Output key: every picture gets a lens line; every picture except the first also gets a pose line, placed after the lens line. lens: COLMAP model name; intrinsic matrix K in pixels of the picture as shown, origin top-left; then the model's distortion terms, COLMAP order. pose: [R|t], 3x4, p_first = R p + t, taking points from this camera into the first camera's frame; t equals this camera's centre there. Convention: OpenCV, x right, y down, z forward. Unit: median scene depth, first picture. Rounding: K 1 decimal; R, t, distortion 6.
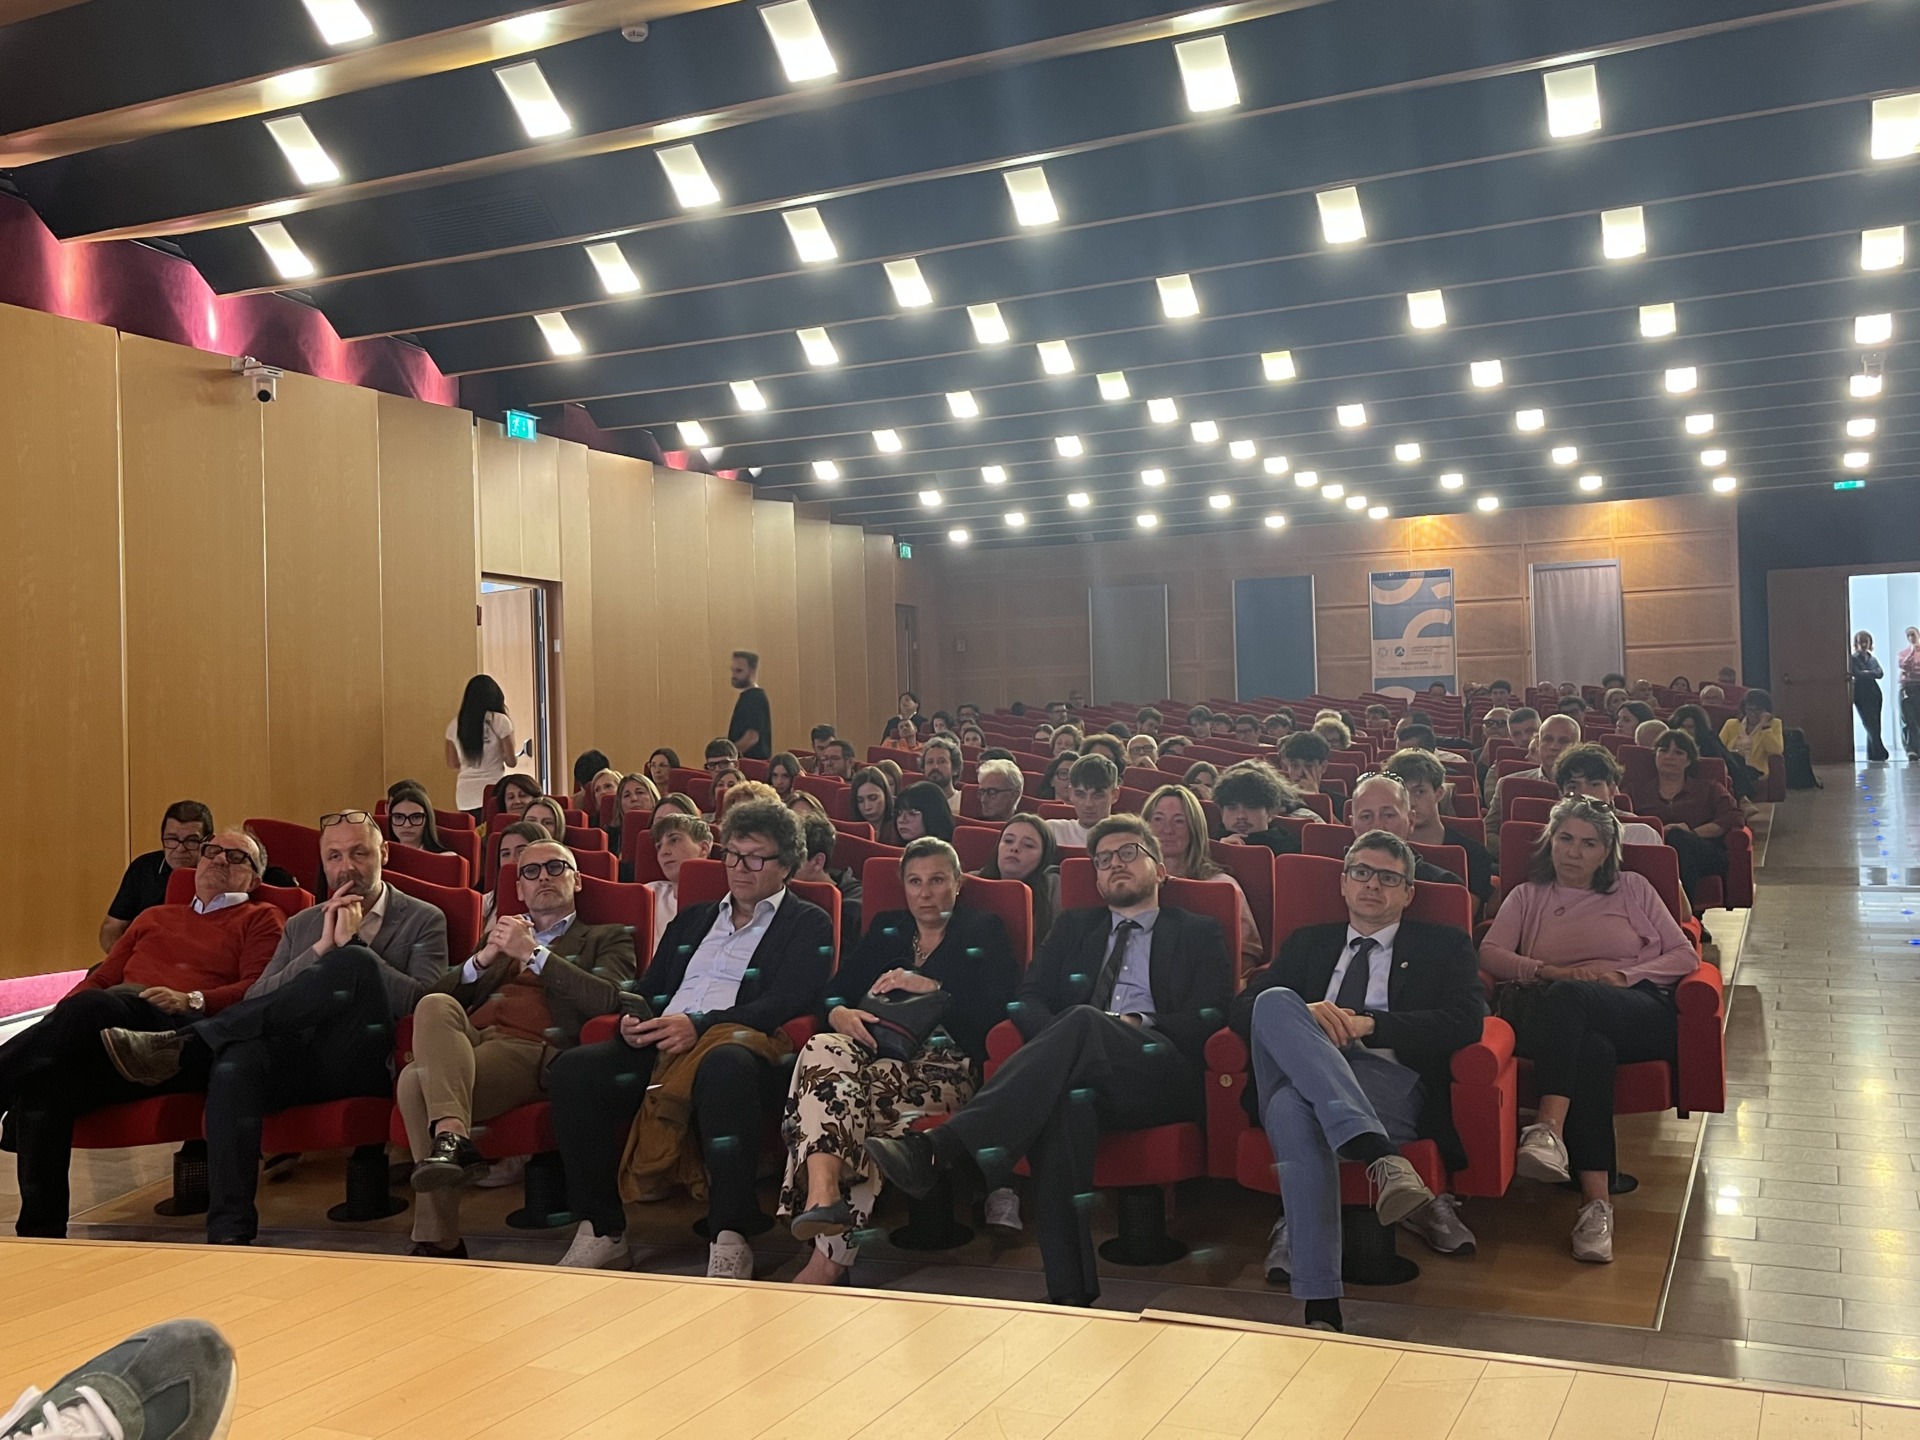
lens RADIAL K [[1831.0, 0, 960.0], [0, 1831.0, 720.0], [0, 0, 1]] dist [-0.000512, -0.003922]
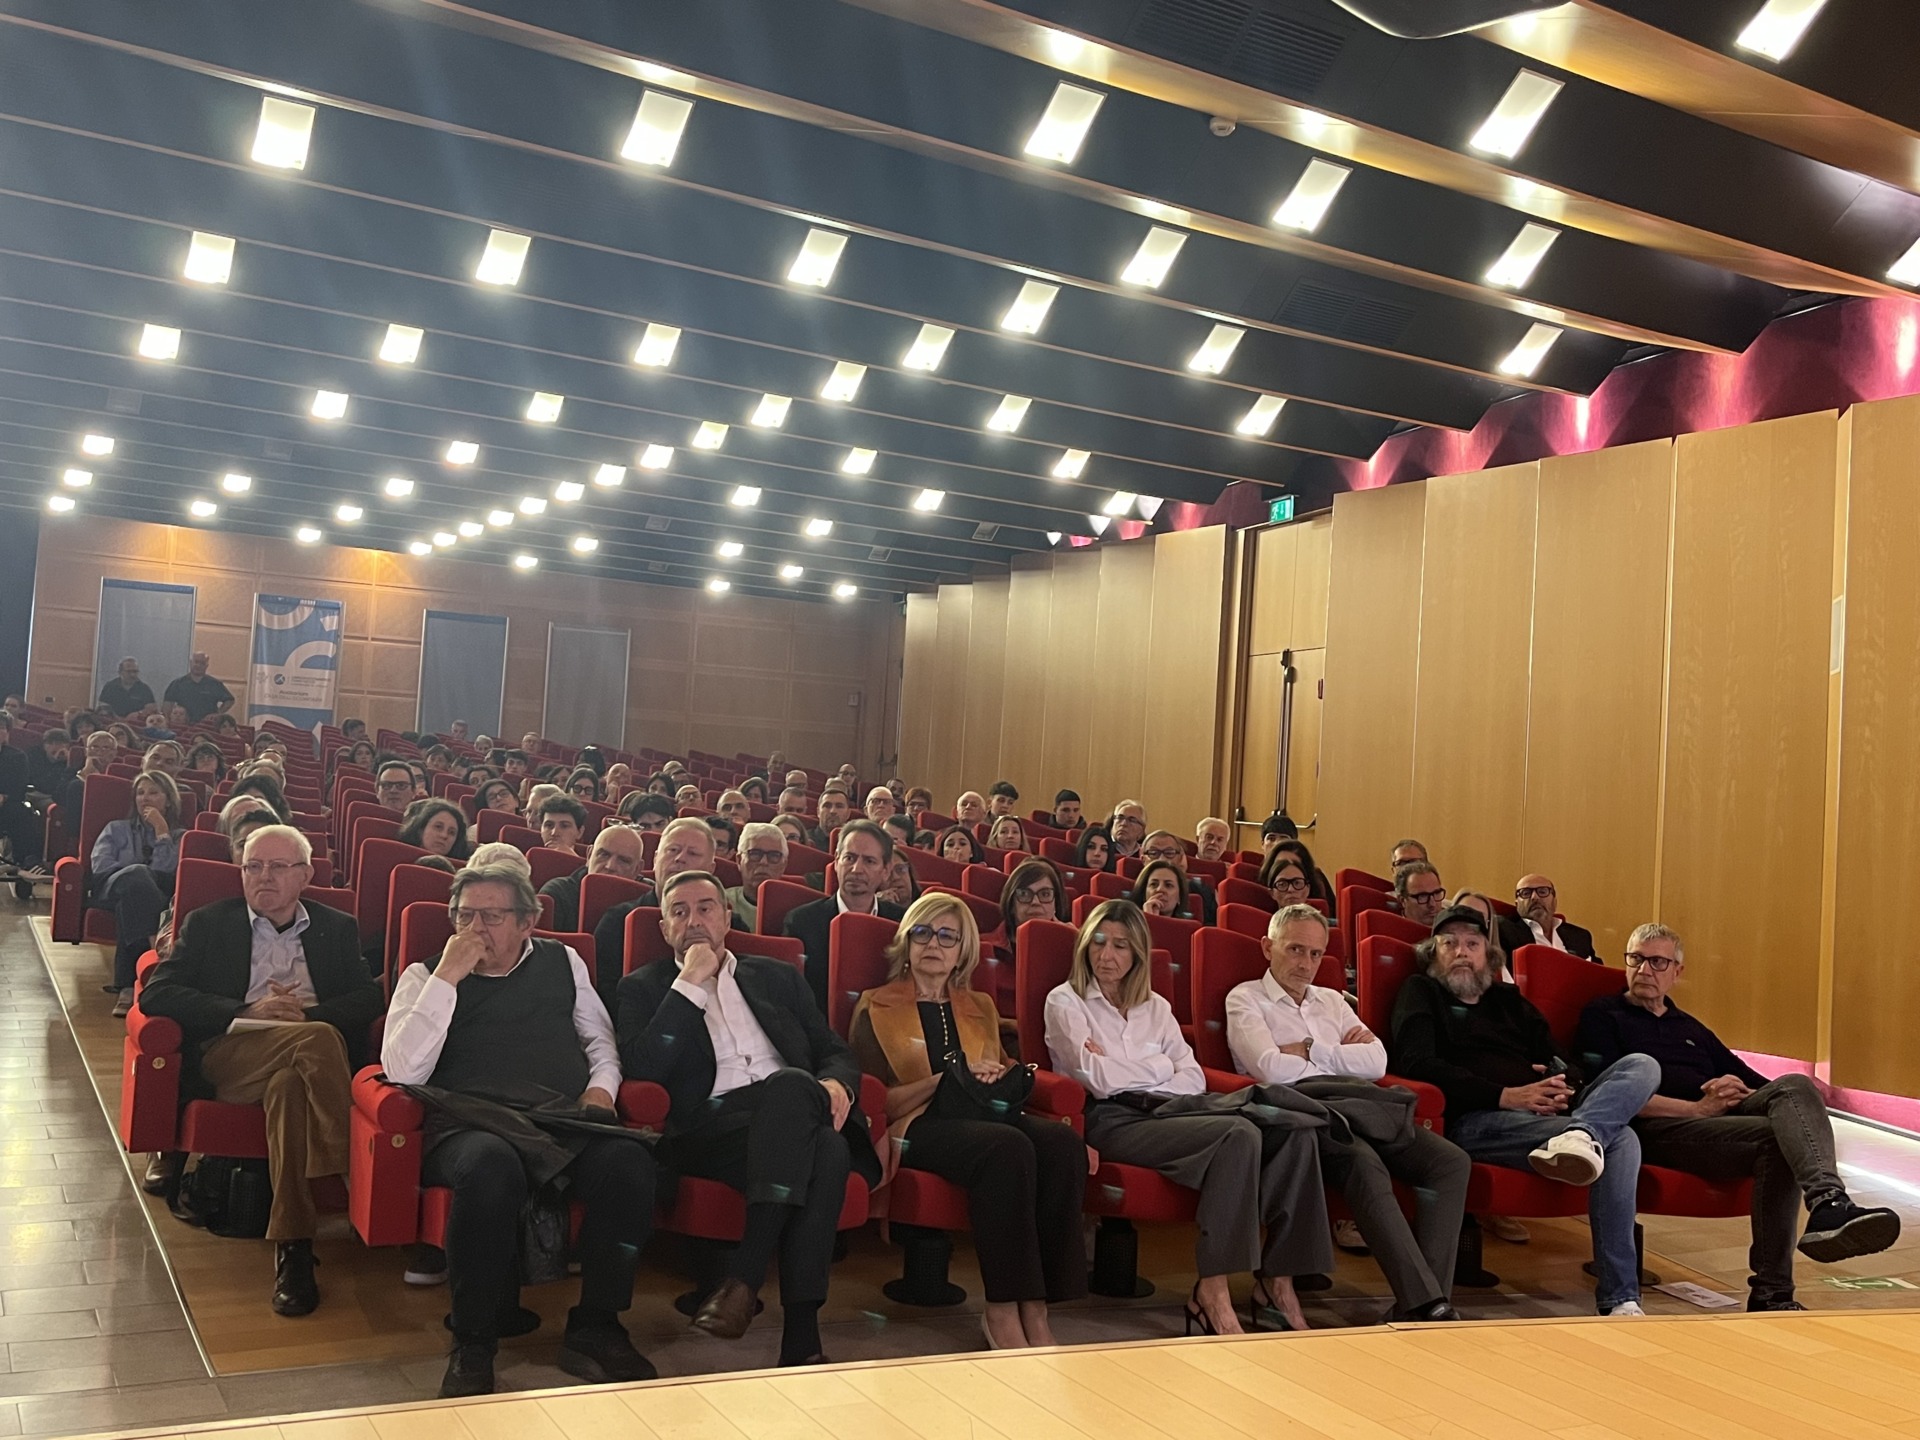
lens RADIAL K [[1831.0, 0, 960.0], [0, 1831.0, 720.0], [0, 0, 1]] dist [-0.000512, -0.003922]
pose [[0.540421, 0.099395, 0.835504, -0.553670], [-0.087182, 0.994268, -0.061891, 0.018158], [-0.836866, -0.039394, 0.545988, 0.278931]]
